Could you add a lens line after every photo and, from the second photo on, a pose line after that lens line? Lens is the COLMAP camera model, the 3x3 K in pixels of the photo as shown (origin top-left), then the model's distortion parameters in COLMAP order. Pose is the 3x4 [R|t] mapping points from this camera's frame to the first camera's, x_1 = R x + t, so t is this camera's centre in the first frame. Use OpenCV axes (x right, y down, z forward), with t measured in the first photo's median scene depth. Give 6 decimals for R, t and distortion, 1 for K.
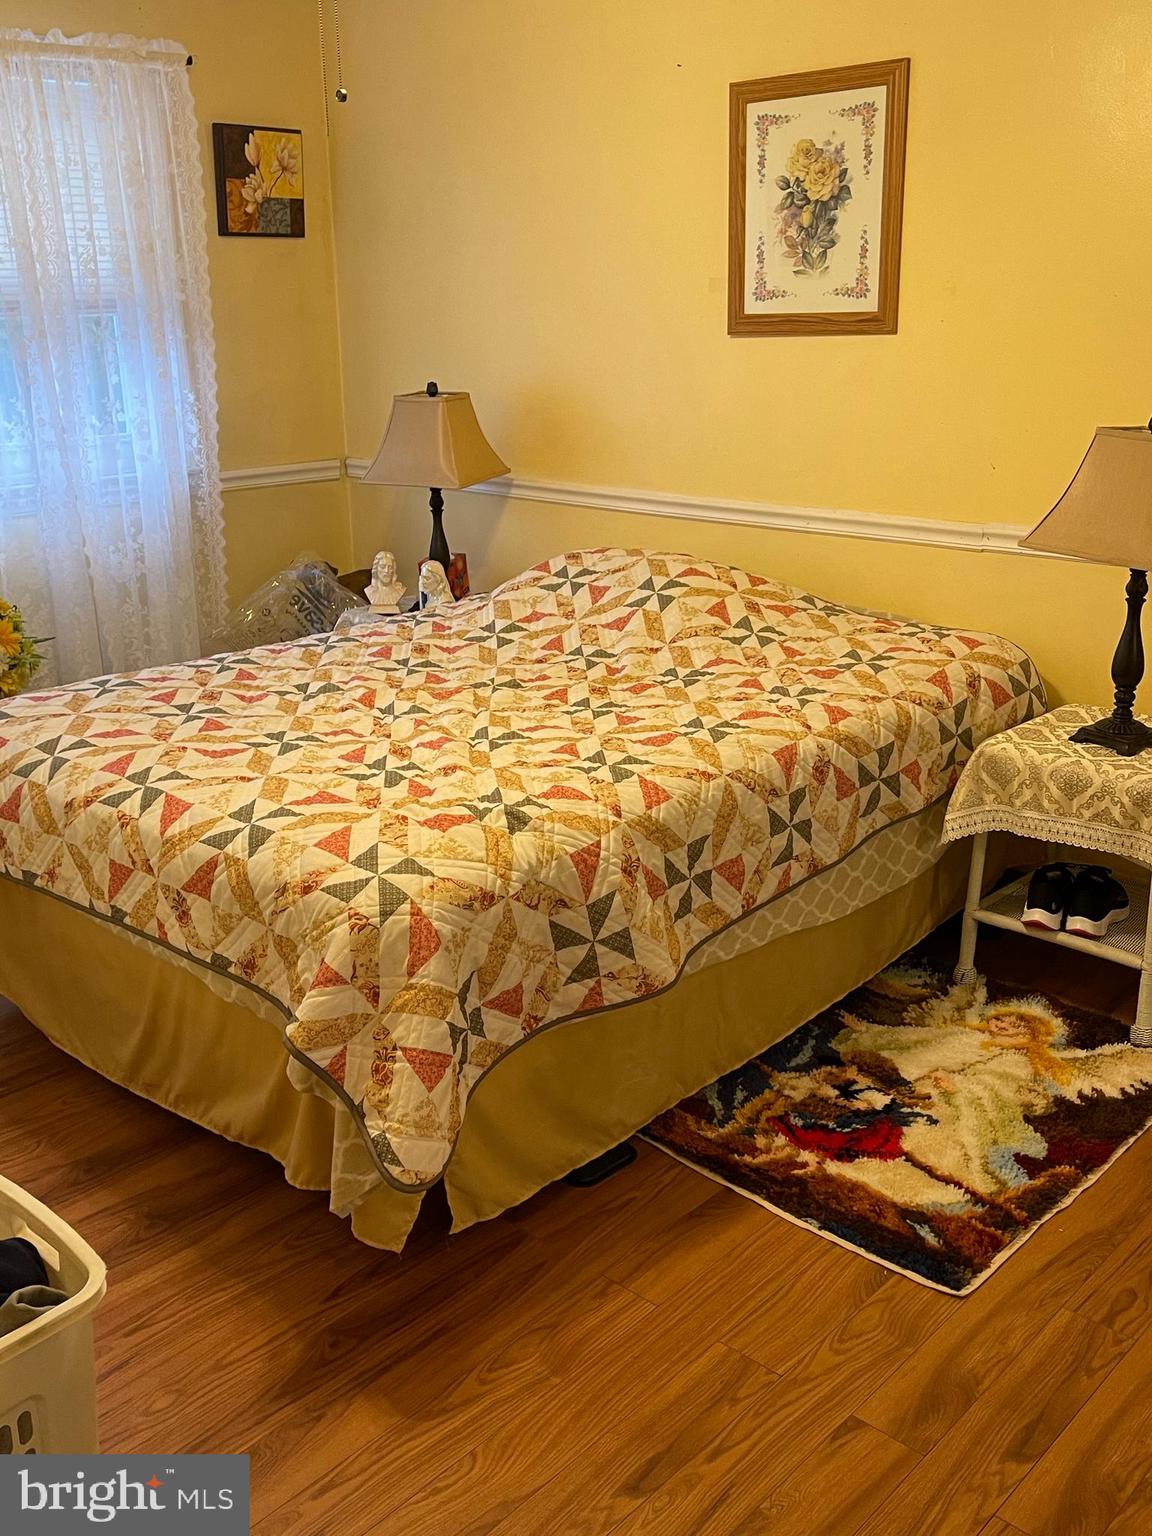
lens RADIAL K [[1462.5, 0, 582.2], [0, 1462.5, 771.0], [0, 0, 1]] dist [0.030165, 0.000000]
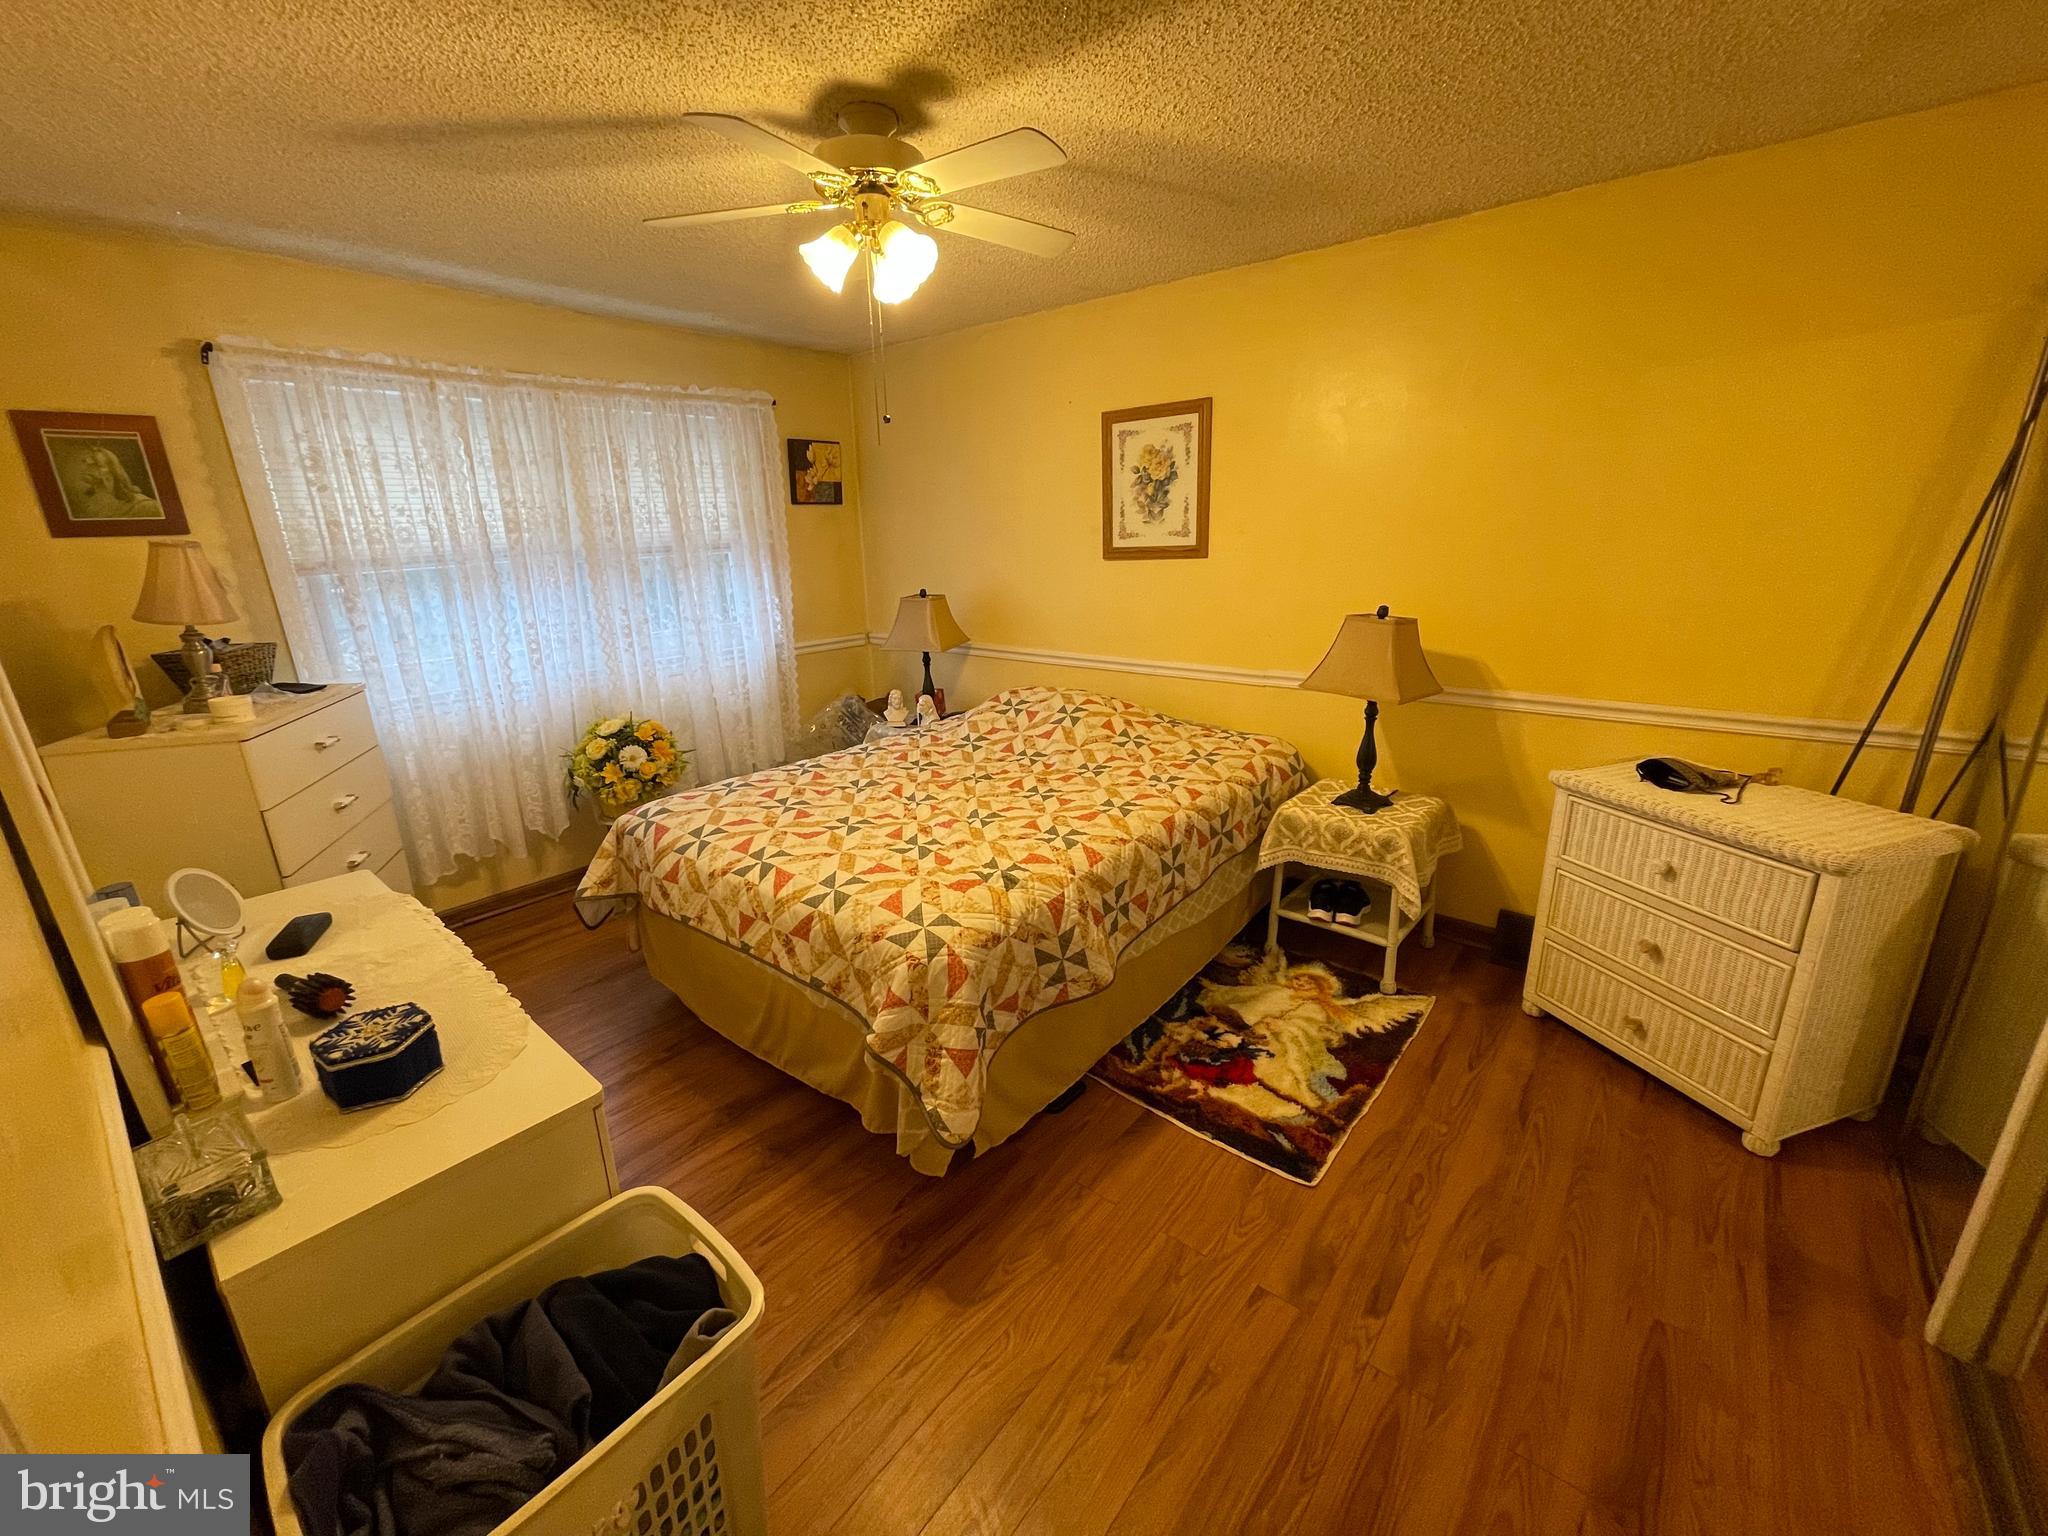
lens RADIAL K [[814.5, 0, 1027.4], [0, 814.5, 758.9], [0, 0, 1]] dist [-0.004133, -0.000172]
pose [[0.998383, -0.027842, 0.049561, -0.055231], [0.029747, 0.998830, -0.038136, -0.051825], [-0.048441, 0.039548, 0.998043, 0.123076]]
